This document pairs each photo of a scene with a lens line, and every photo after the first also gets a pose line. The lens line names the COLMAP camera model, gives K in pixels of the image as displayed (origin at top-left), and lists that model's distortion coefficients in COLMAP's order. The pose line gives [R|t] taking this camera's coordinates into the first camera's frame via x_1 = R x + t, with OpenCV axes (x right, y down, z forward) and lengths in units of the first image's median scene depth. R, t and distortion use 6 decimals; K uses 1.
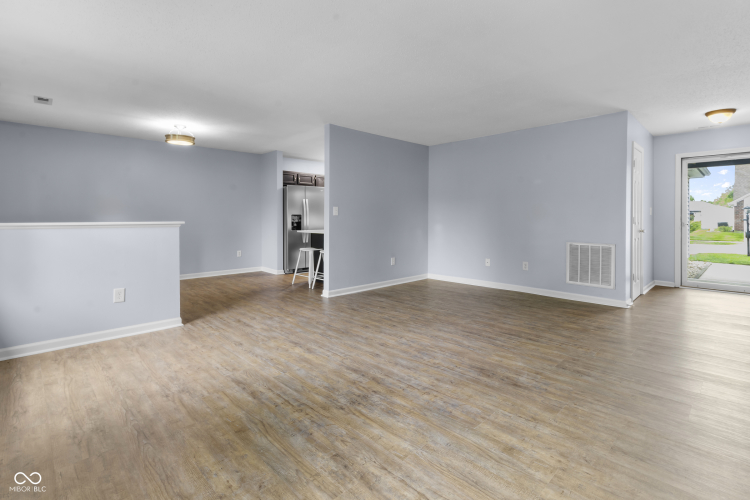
lens RADIAL K [[356.4, 0, 380.0], [0, 356.4, 220.0], [0, 0, 1]] dist [0.002288, -0.000078]
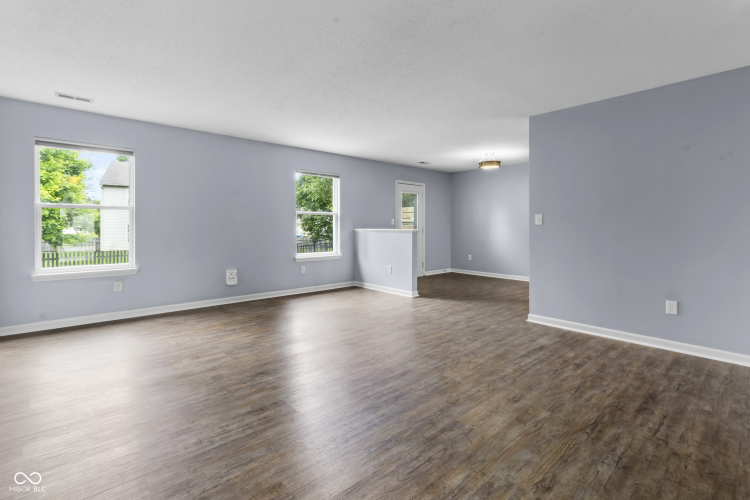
lens RADIAL K [[356.4, 0, 383.5], [0, 356.4, 227.4], [0, 0, 1]] dist [0.002288, -0.000078]
pose [[-0.037190, 0.004036, -0.999300, 1.434414], [-0.007925, 0.999959, 0.004333, -0.015352], [0.999277, 0.008080, -0.037157, 1.356536]]
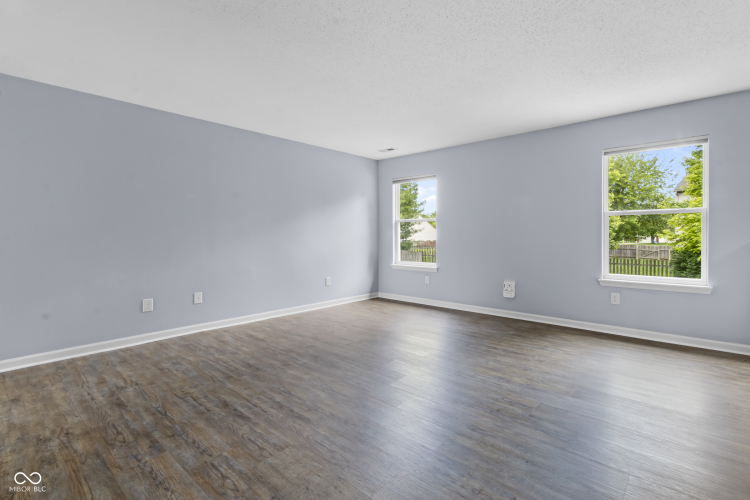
lens RADIAL K [[356.4, 0, 376.9], [0, 356.4, 232.7], [0, 0, 1]] dist [0.002288, -0.000078]
pose [[-0.998852, 0.002882, -0.047826, 0.201557], [0.002936, 0.999995, -0.001074, -0.010316], [0.047822, -0.001213, -0.998855, 2.250867]]
